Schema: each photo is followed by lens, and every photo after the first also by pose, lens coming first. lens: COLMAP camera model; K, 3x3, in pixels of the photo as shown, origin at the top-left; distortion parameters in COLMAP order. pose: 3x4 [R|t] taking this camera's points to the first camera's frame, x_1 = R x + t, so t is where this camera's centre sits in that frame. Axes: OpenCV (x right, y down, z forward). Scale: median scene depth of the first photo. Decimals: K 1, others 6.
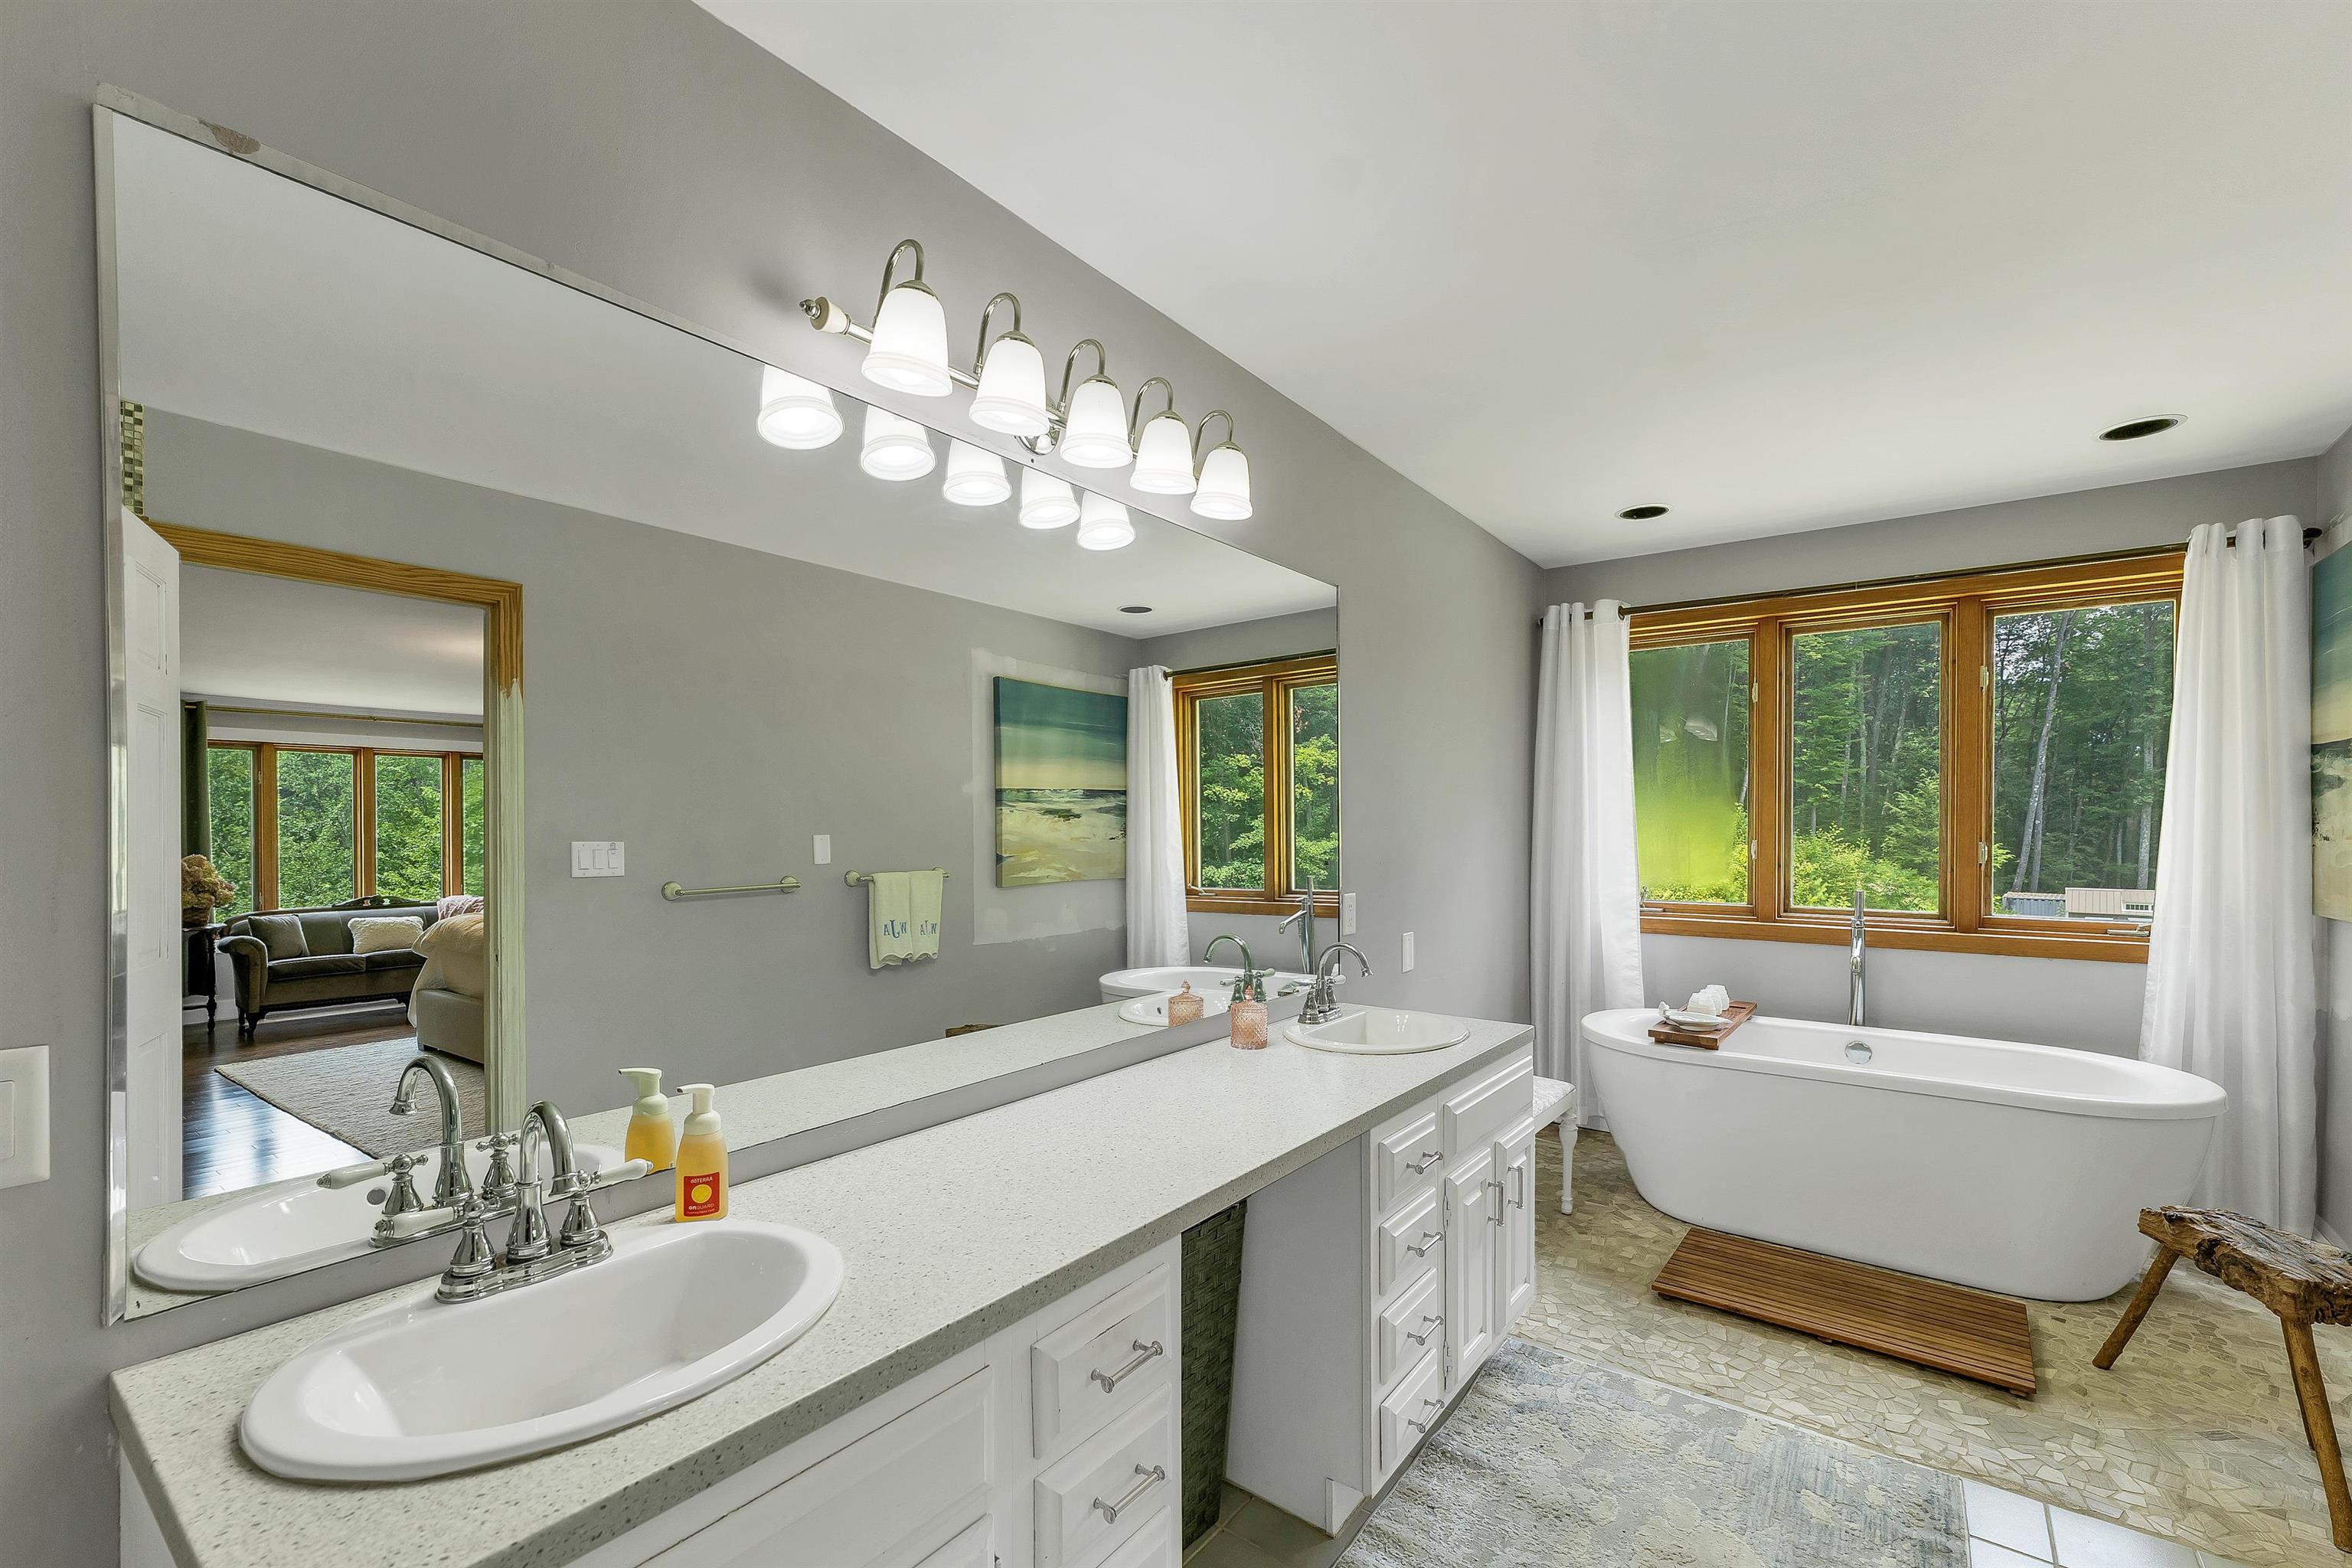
lens RADIAL K [[1003.9, 0, 1161.4], [0, 1003.9, 832.9], [0, 0, 1]] dist [-0.007353, 0.001428]
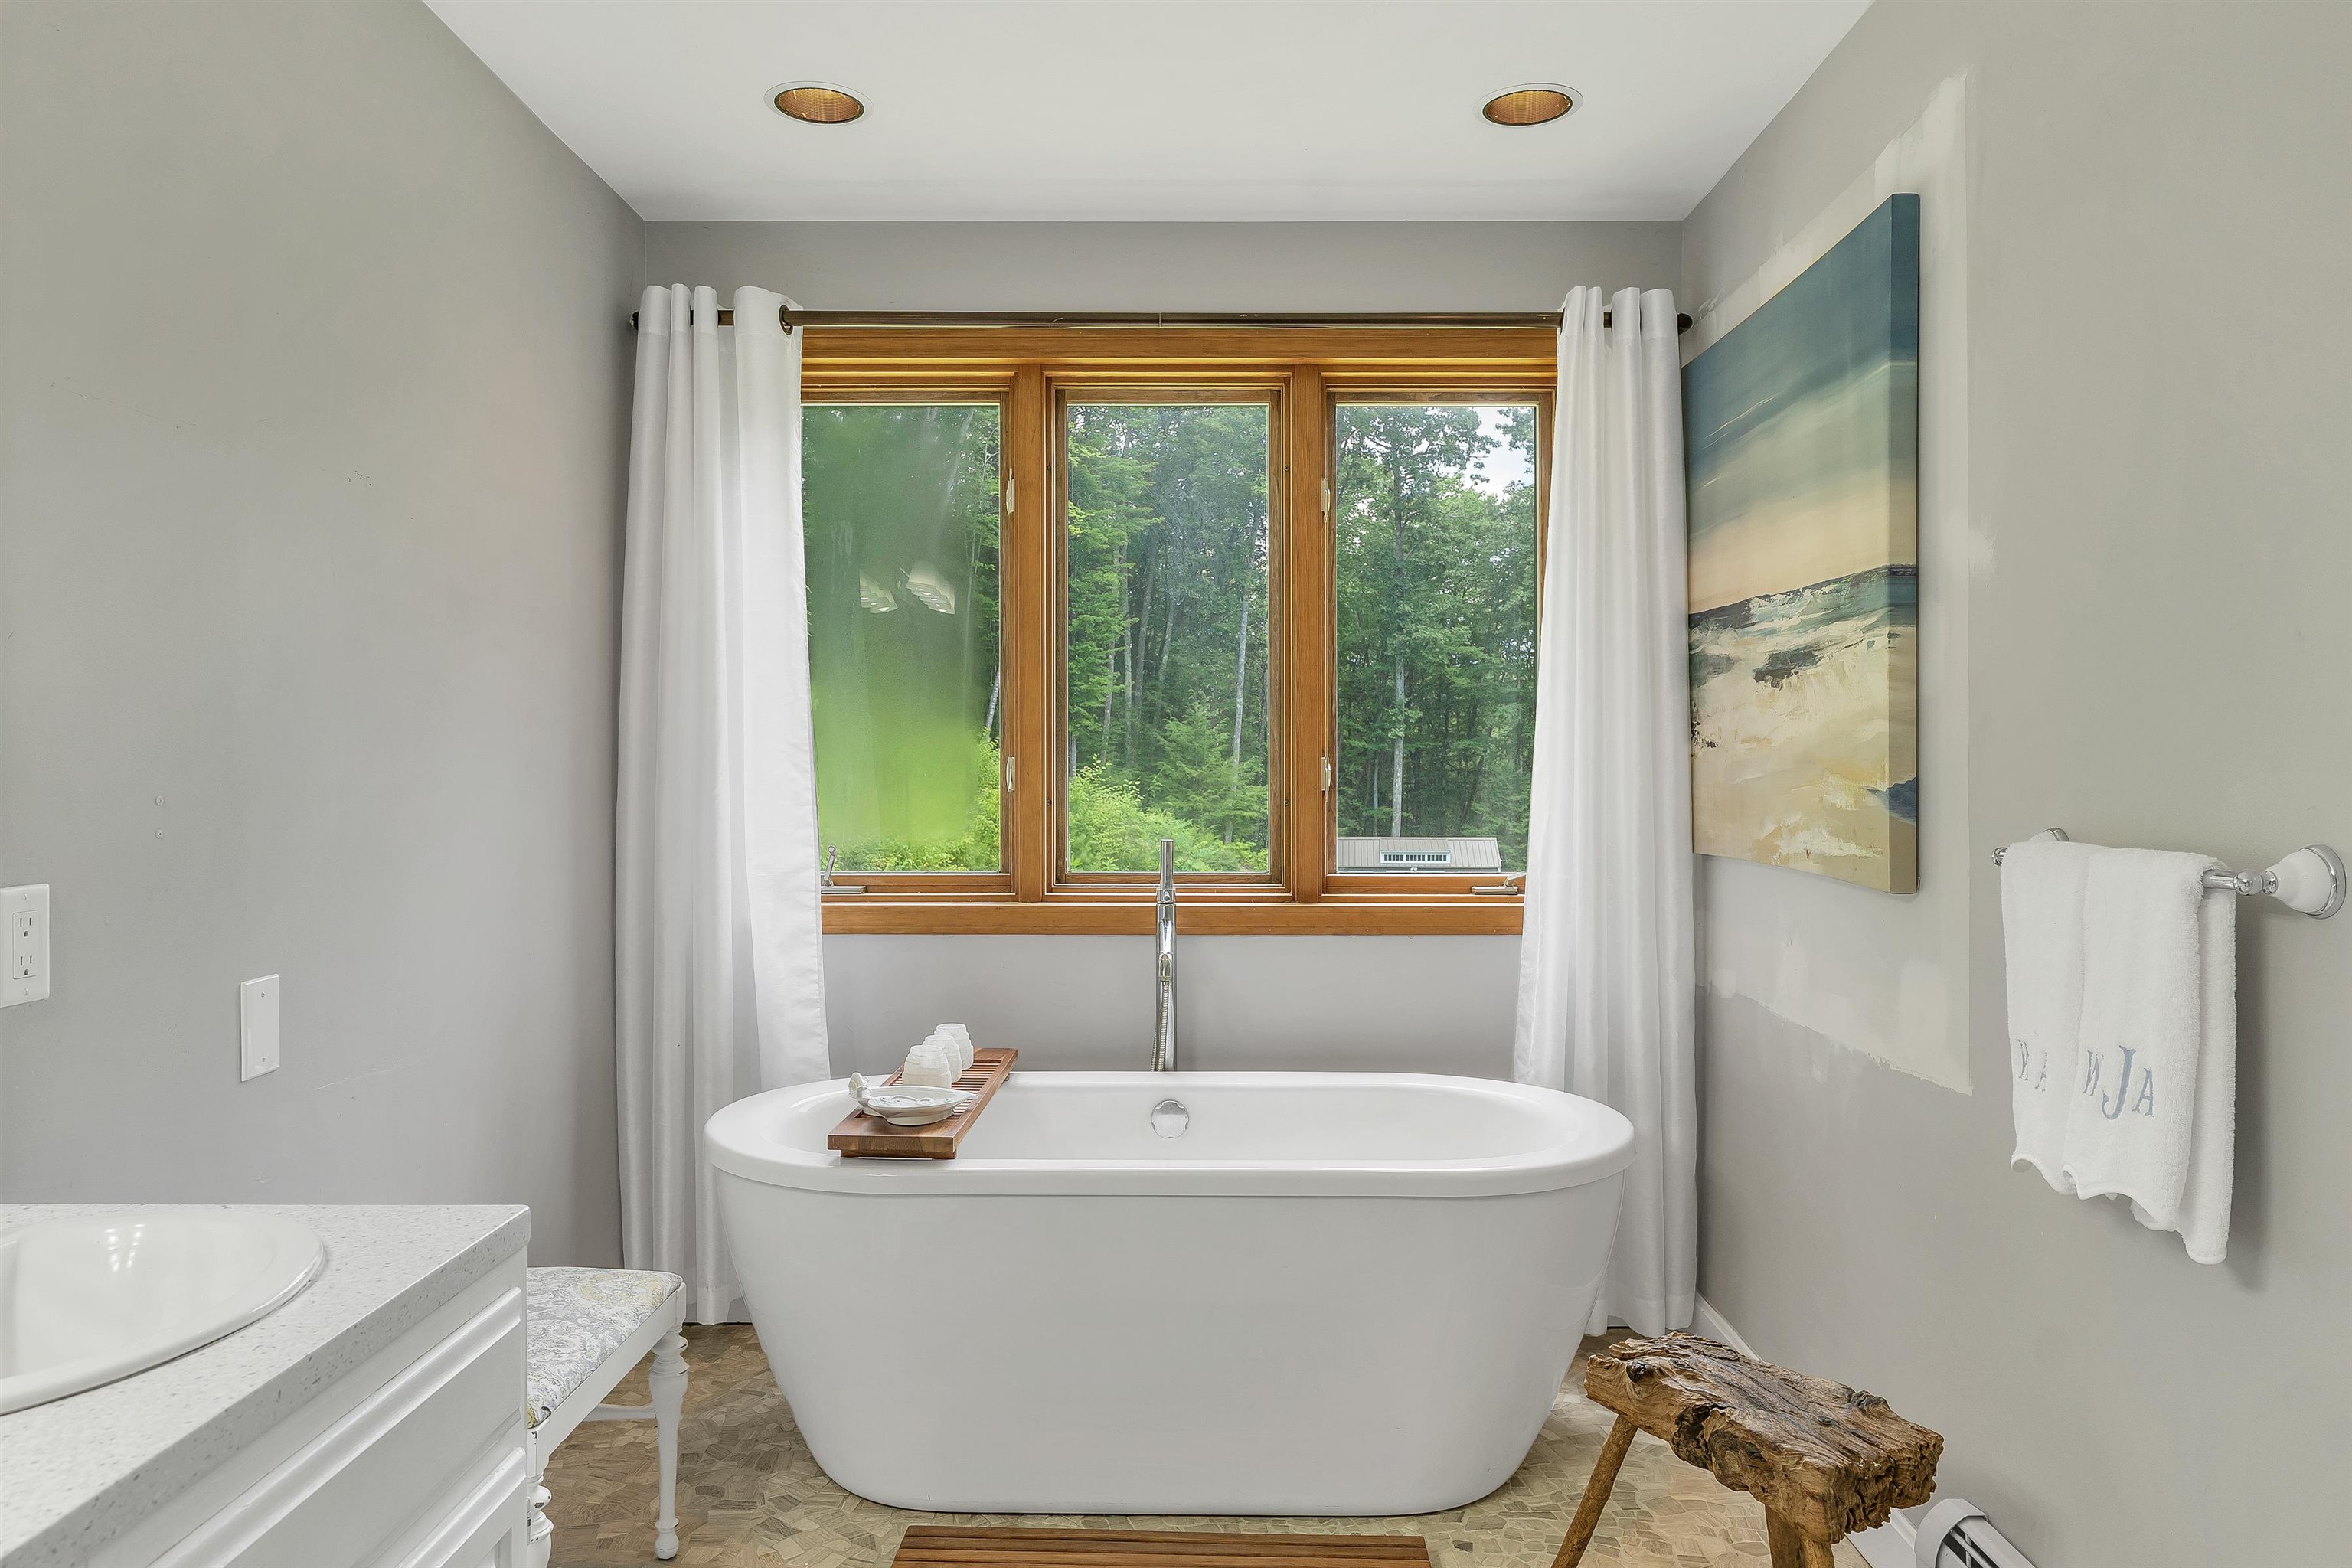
lens RADIAL K [[1601.7, 0, 1175.9], [0, 1601.7, 778.0], [0, 0, 1]] dist [0.008840, -0.000056]
pose [[0.800819, -0.006282, 0.598873, 0.143791], [0.005732, 0.999980, 0.002825, 0.019410], [-0.598879, 0.001170, 0.800839, 0.252334]]
